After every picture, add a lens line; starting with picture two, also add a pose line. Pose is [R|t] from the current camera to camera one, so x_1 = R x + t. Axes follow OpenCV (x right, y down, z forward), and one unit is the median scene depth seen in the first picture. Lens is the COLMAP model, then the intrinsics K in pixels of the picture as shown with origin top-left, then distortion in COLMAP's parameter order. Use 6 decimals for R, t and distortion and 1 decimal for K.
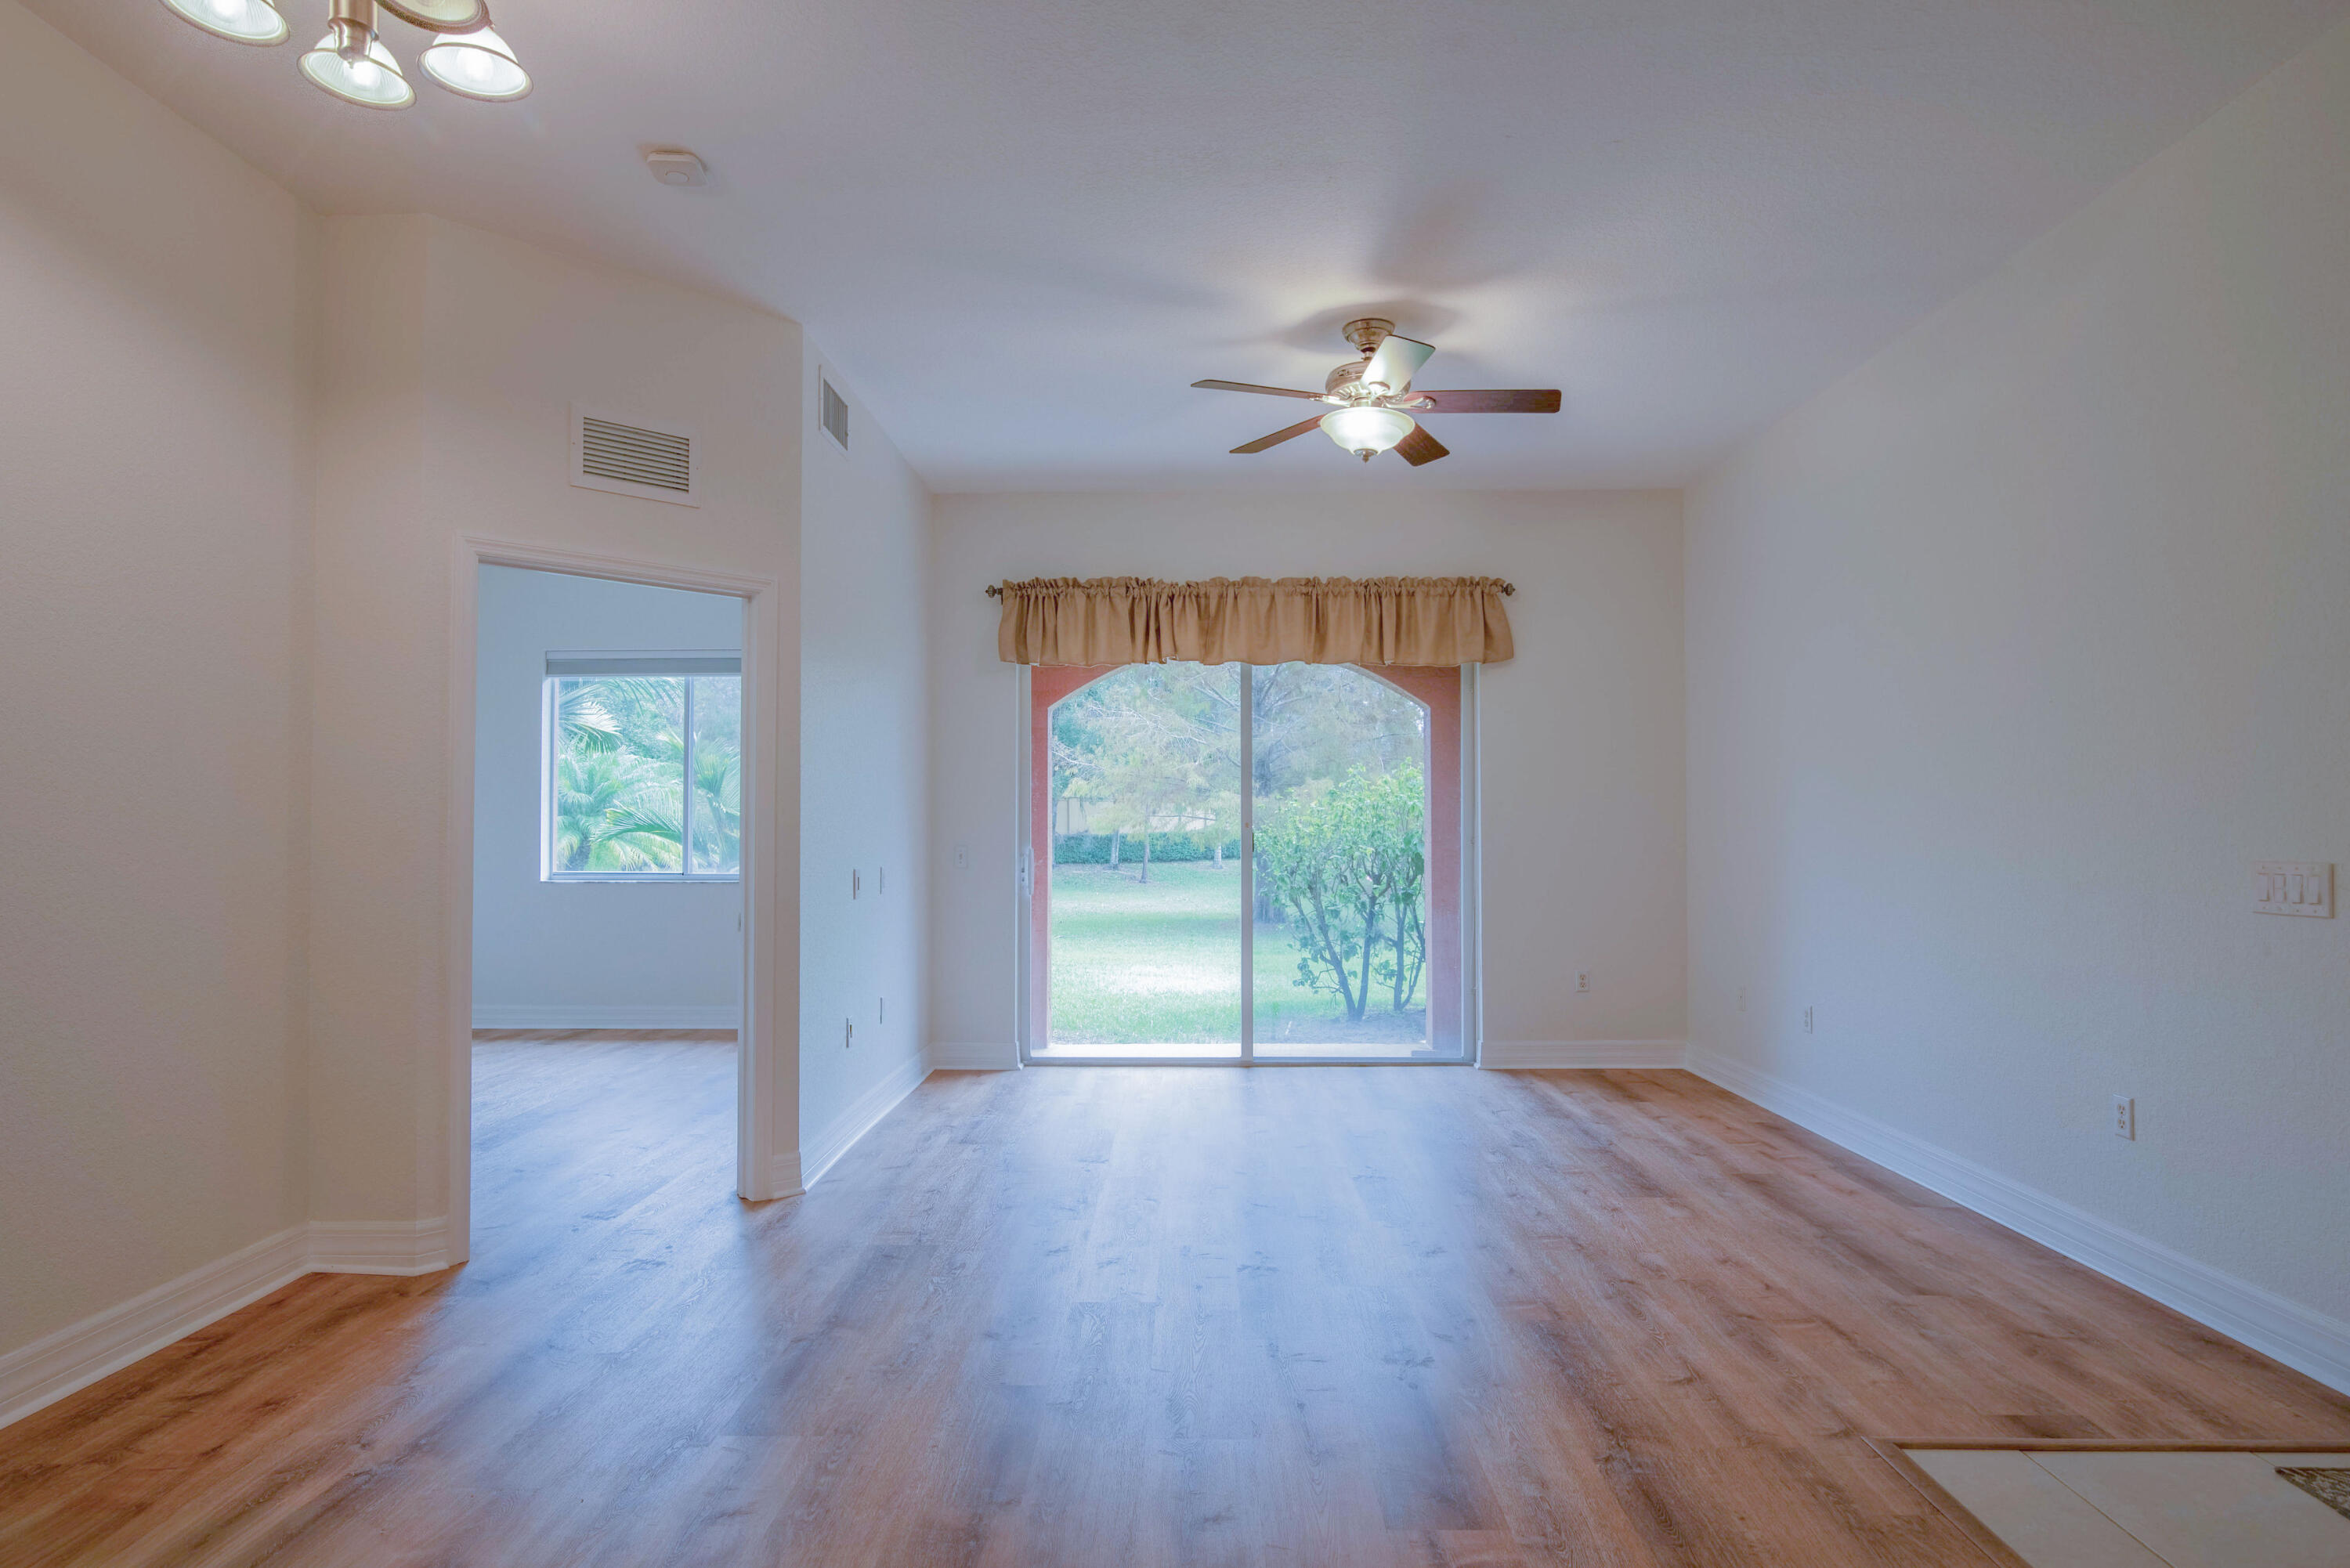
lens RADIAL K [[1360.0, 0, 1197.1], [0, 1360.0, 795.4], [0, 0, 1]] dist [0.002860, -0.000182]
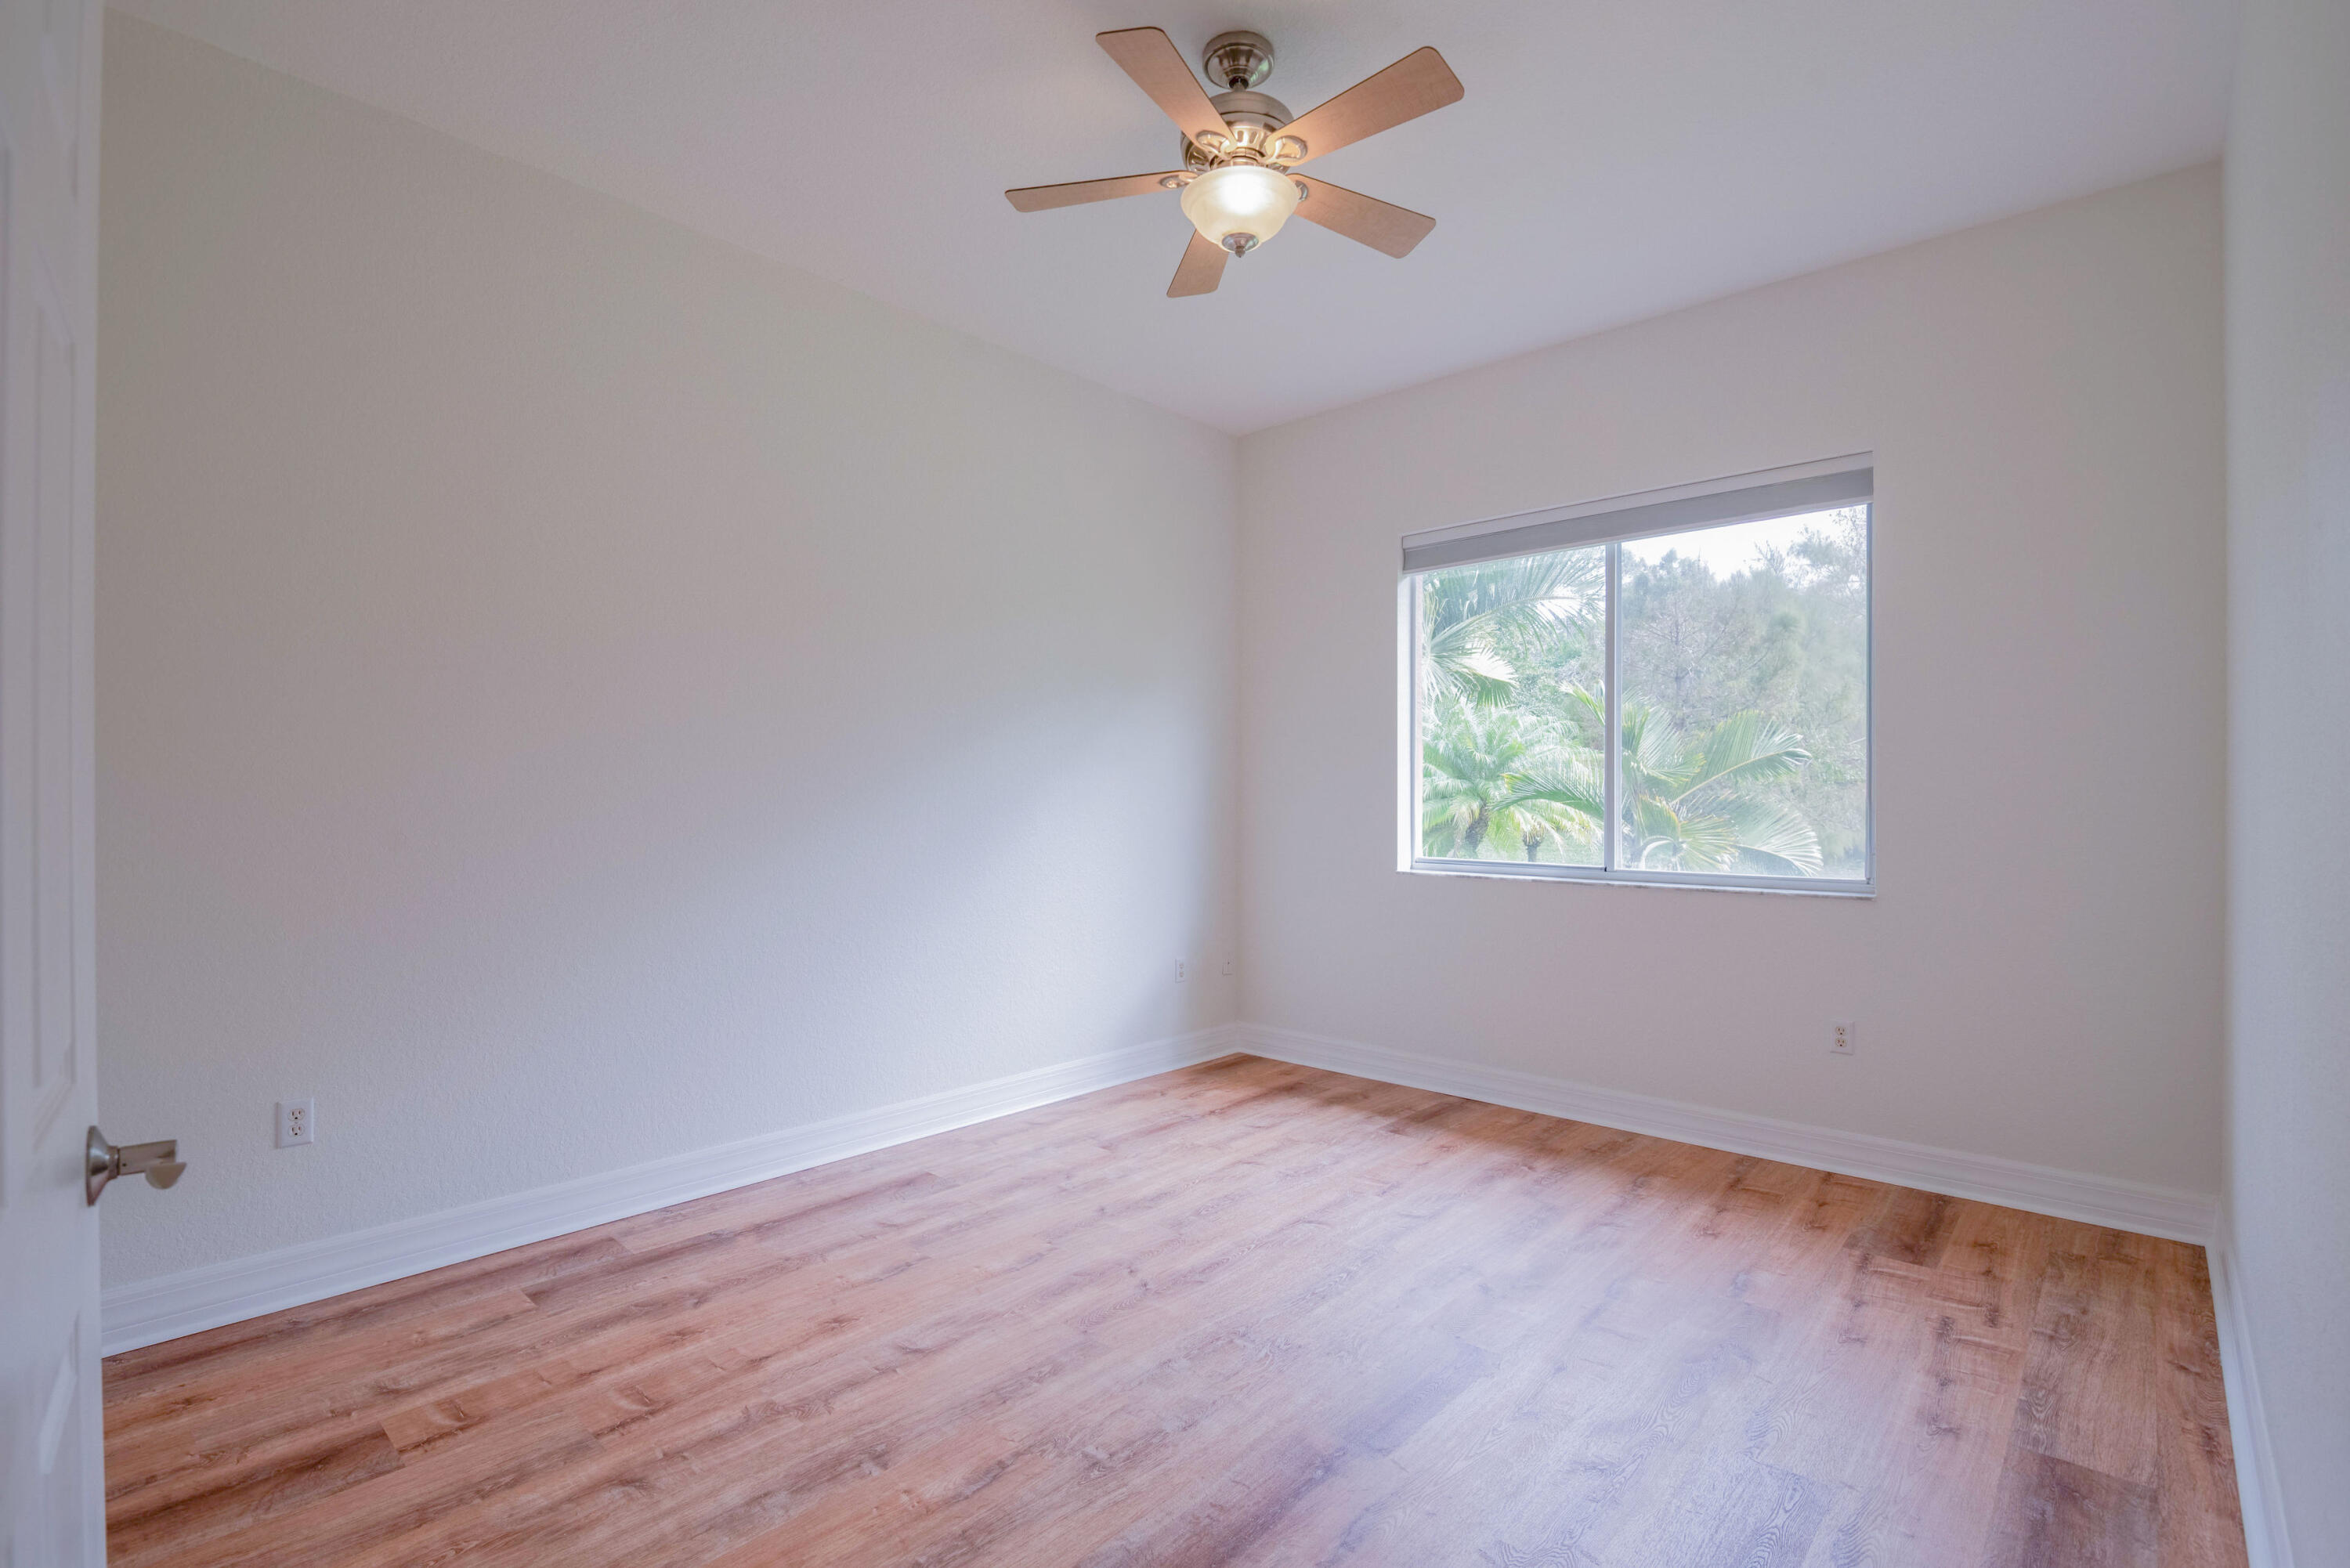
lens RADIAL K [[1086.8, 0, 1191.2], [0, 1086.8, 787.8], [0, 0, 1]] dist [-0.006072, -0.000149]
pose [[0.763911, 0.000089, -0.645321, -0.123524], [0.012401, 0.999813, 0.014818, 0.006651], [0.645202, -0.019322, 0.763768, 0.305499]]
